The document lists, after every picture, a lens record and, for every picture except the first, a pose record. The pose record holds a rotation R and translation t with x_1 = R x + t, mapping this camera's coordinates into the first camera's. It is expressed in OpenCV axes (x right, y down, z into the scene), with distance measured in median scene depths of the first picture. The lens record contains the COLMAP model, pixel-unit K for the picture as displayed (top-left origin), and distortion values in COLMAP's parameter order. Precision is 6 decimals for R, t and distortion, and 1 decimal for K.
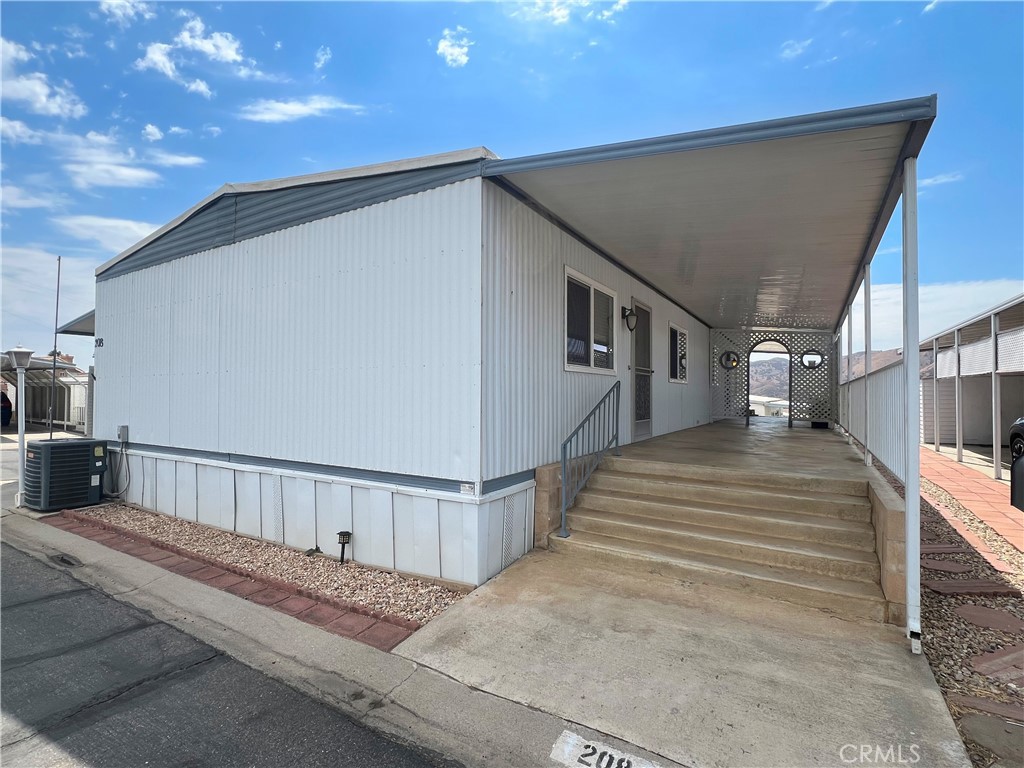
lens RADIAL K [[482.6, 0, 512.0], [0, 482.6, 384.0], [0, 0, 1]] dist [-0.001419, 0.000328]
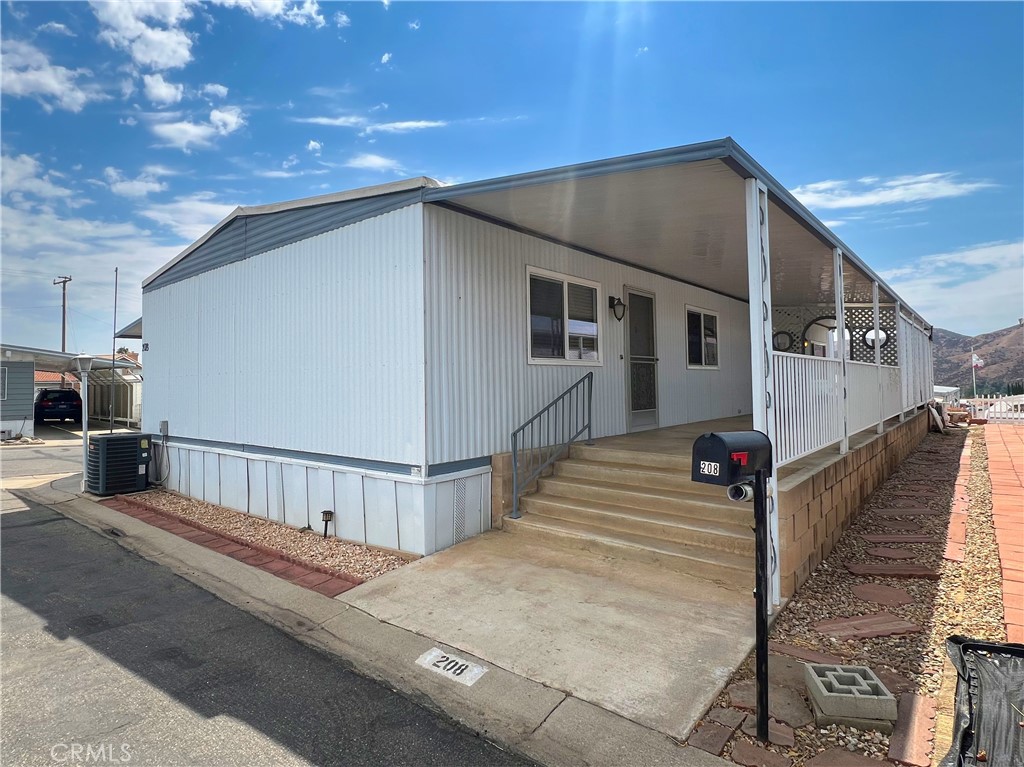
lens RADIAL K [[559.7, 0, 512.8], [0, 559.7, 359.2], [0, 0, 1]] dist [-0.000711, -0.000410]
pose [[0.988100, -0.026696, -0.151478, 0.305877], [0.023674, 0.999484, -0.021715, -0.015112], [0.151979, 0.017870, 0.988222, -0.259420]]
